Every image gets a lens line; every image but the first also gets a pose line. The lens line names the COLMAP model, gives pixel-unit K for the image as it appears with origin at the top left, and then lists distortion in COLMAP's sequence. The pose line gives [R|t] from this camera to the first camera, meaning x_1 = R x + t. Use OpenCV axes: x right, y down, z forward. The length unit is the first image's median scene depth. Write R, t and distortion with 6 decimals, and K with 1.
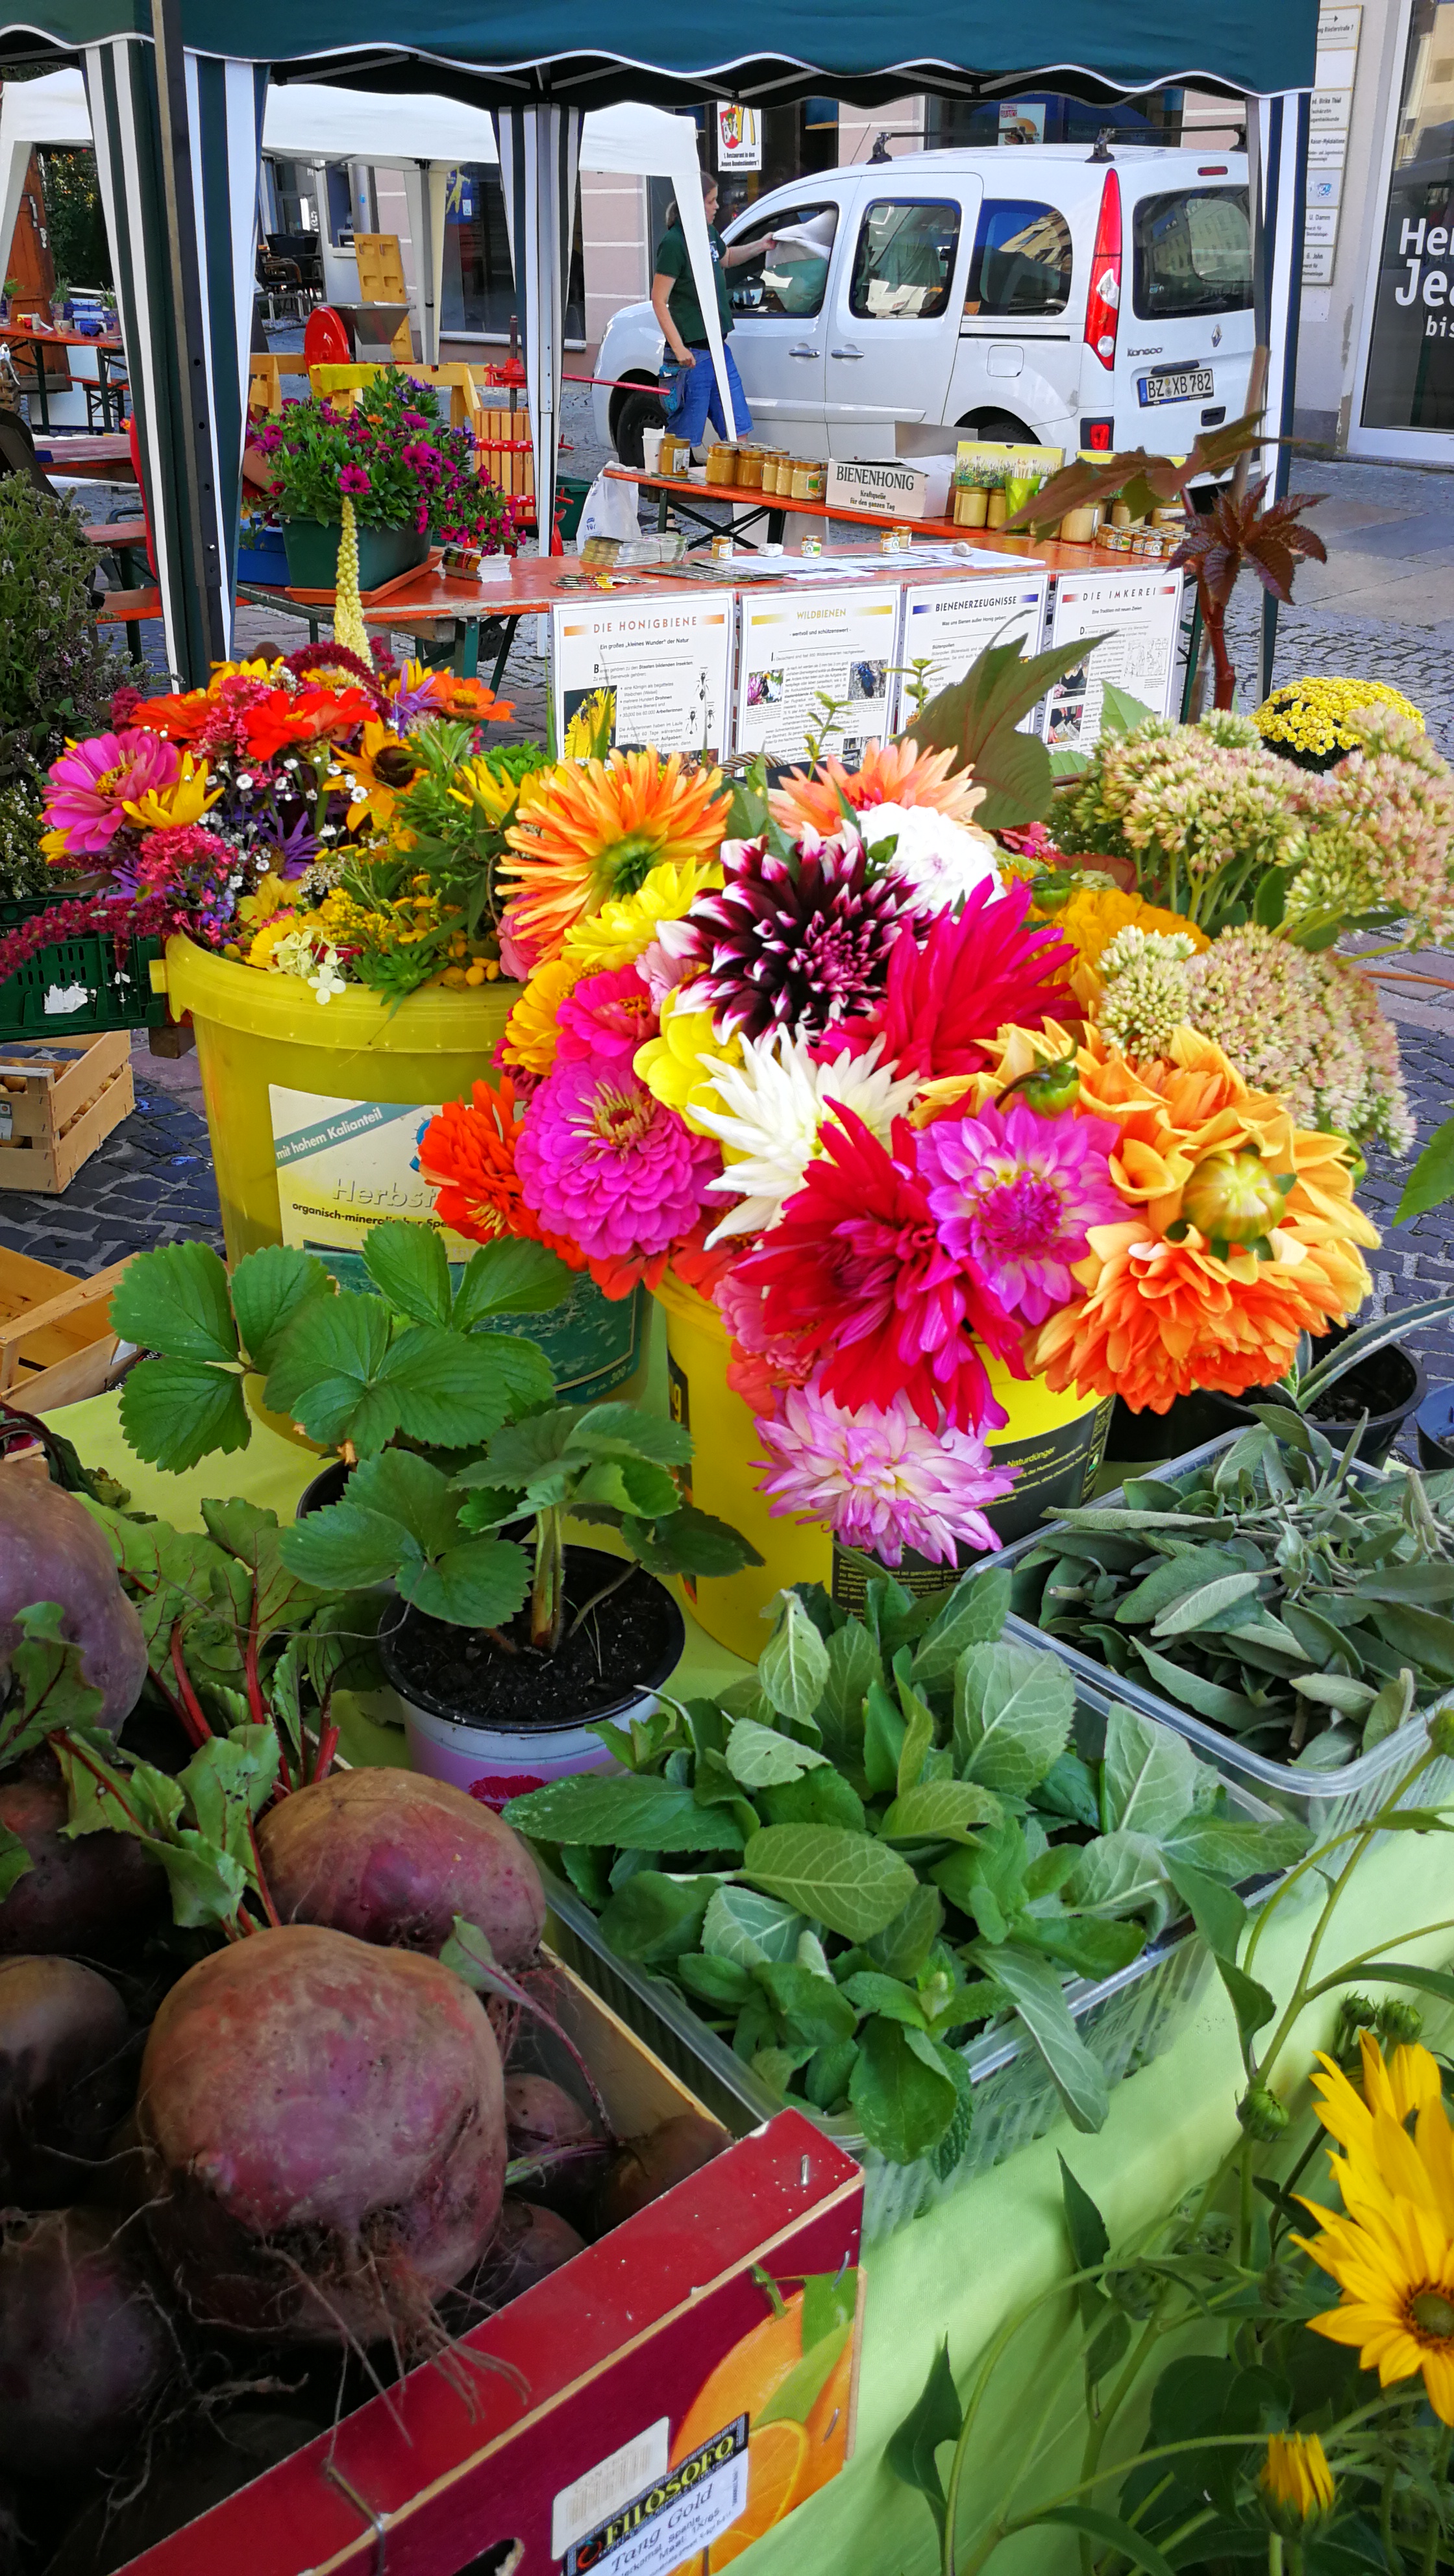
lens RADIAL K [[2014.2, 0, 713.8], [0, 2014.2, 1297.5], [0, 0, 1]] dist [-0.002477, 0.000828]
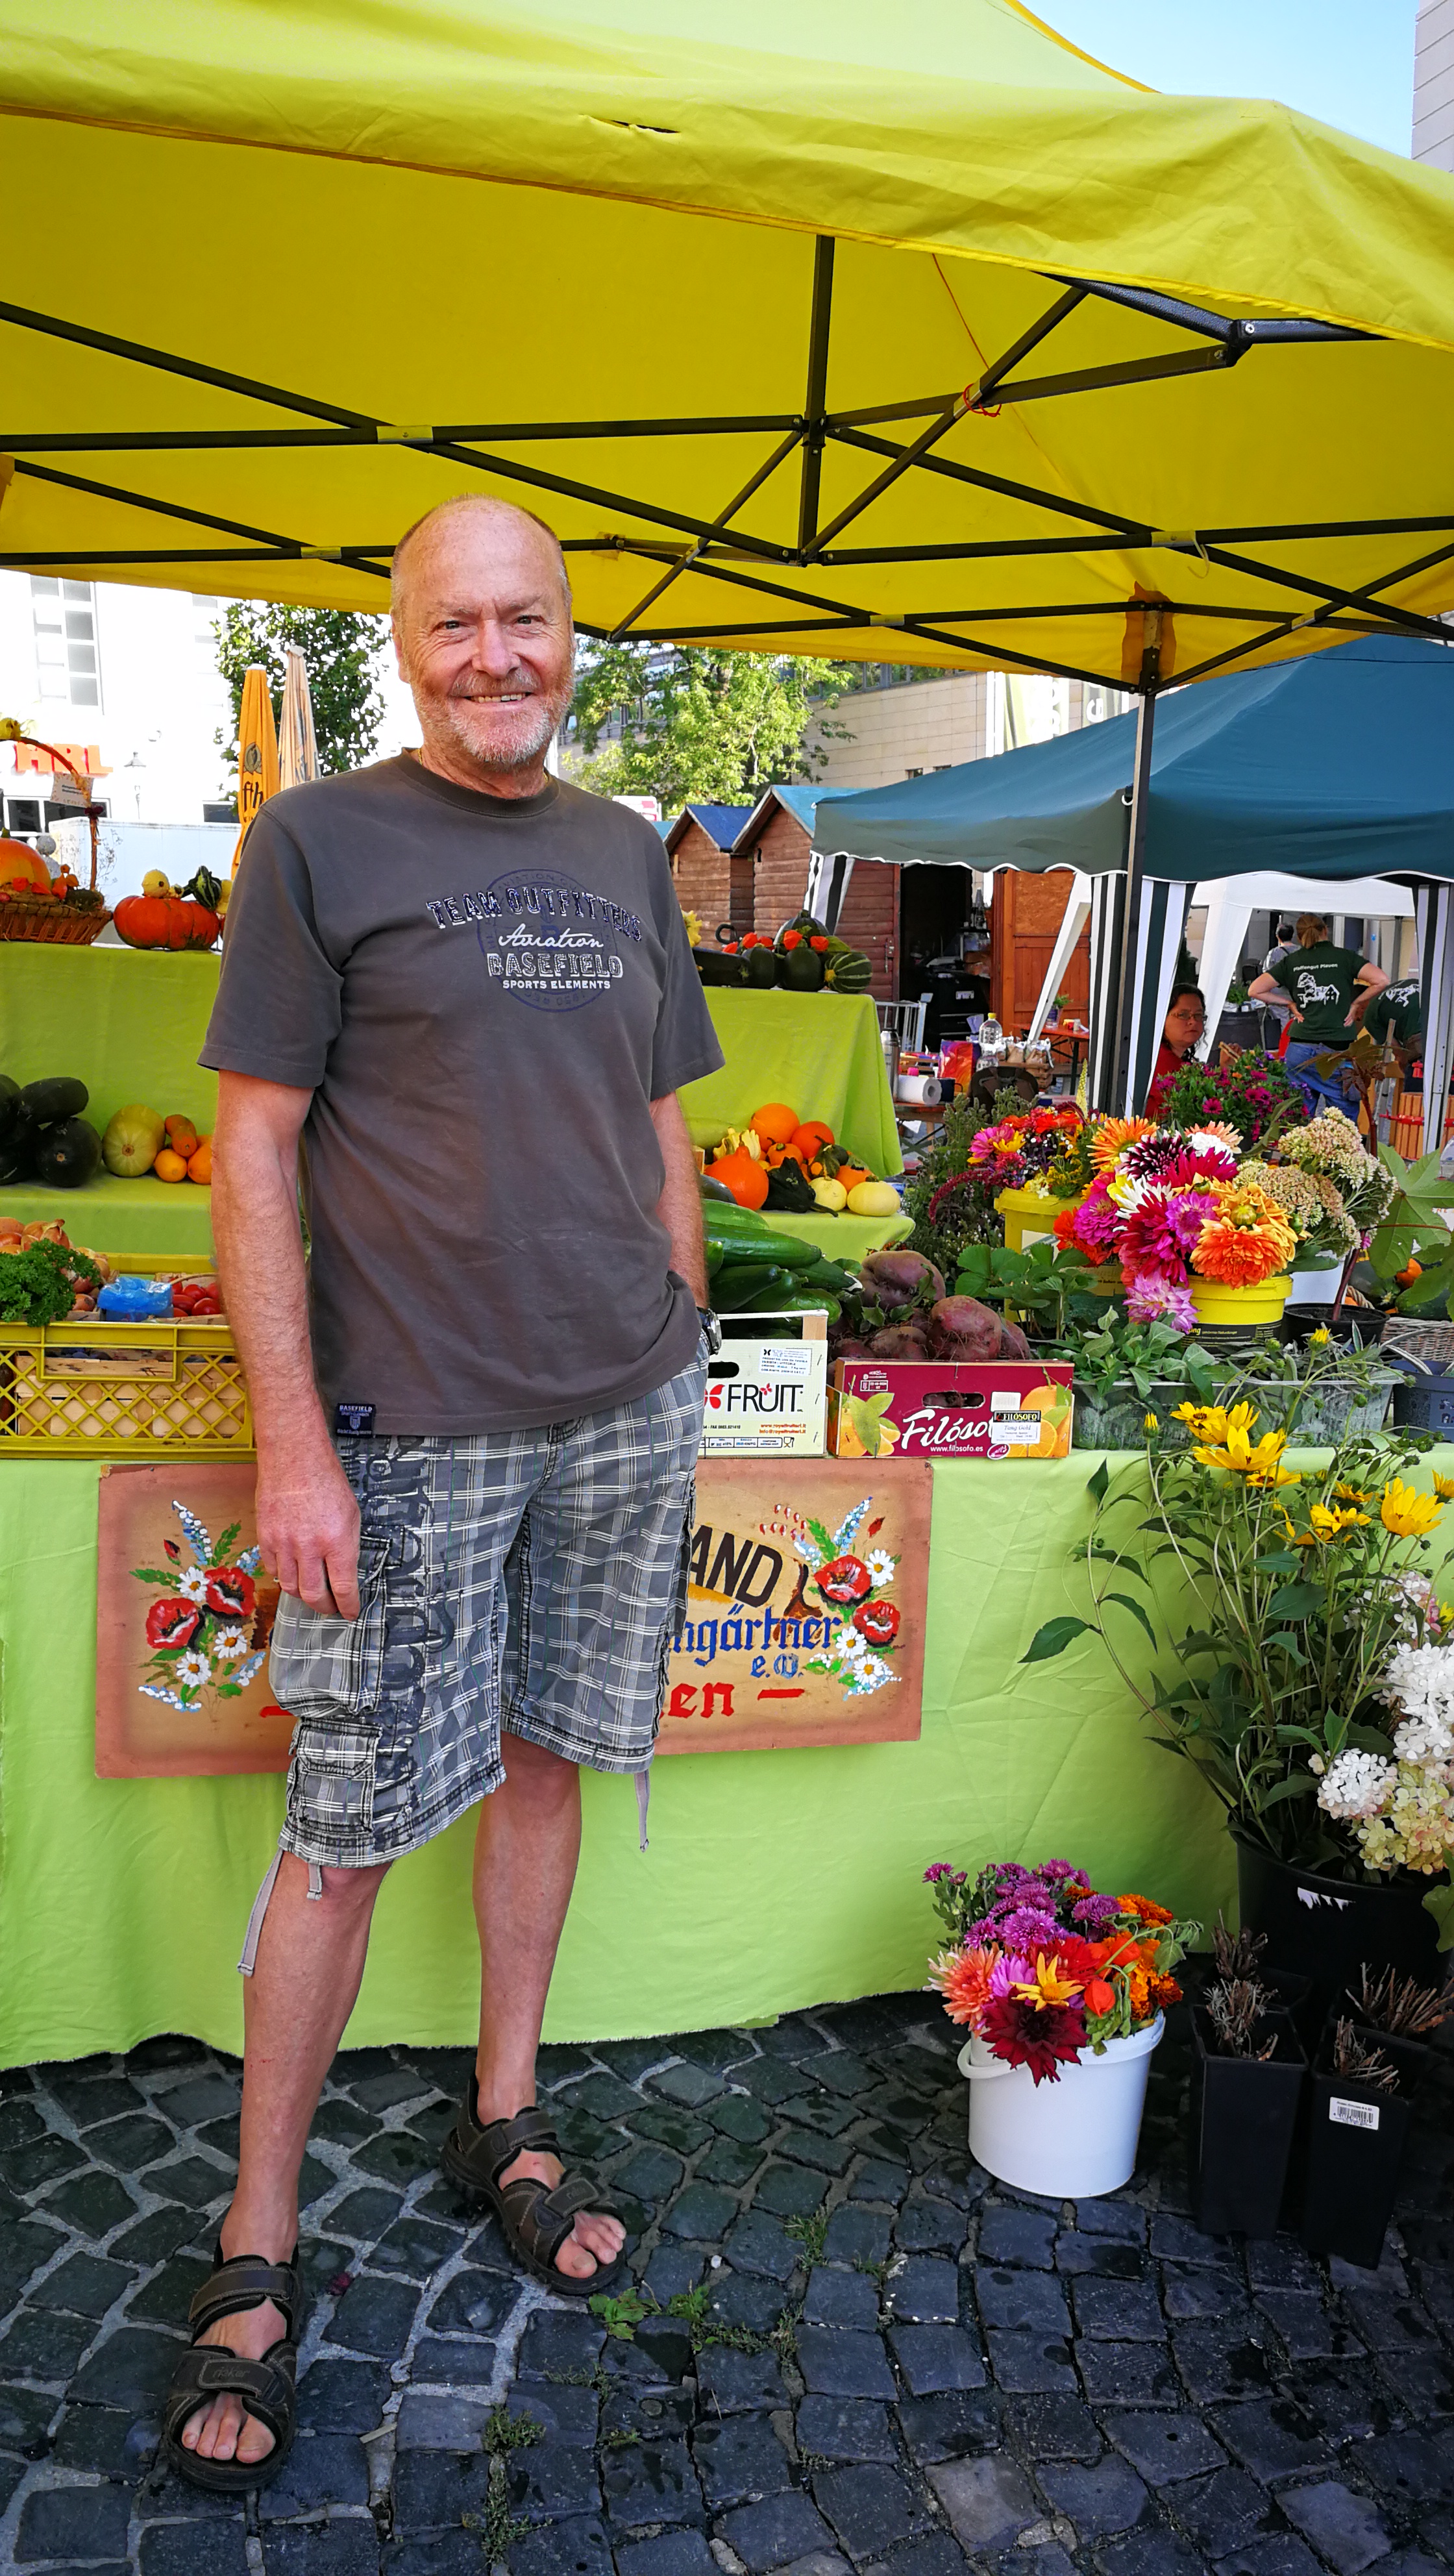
lens RADIAL K [[2014.2, 0, 735.8], [0, 2014.2, 1272.2], [0, 0, 1]] dist [-0.002477, 0.000828]
pose [[0.891114, 0.072633, -0.447928, 0.734982], [-0.215261, 0.936635, -0.276365, 0.858976], [0.399472, 0.342694, 0.850284, -1.675637]]
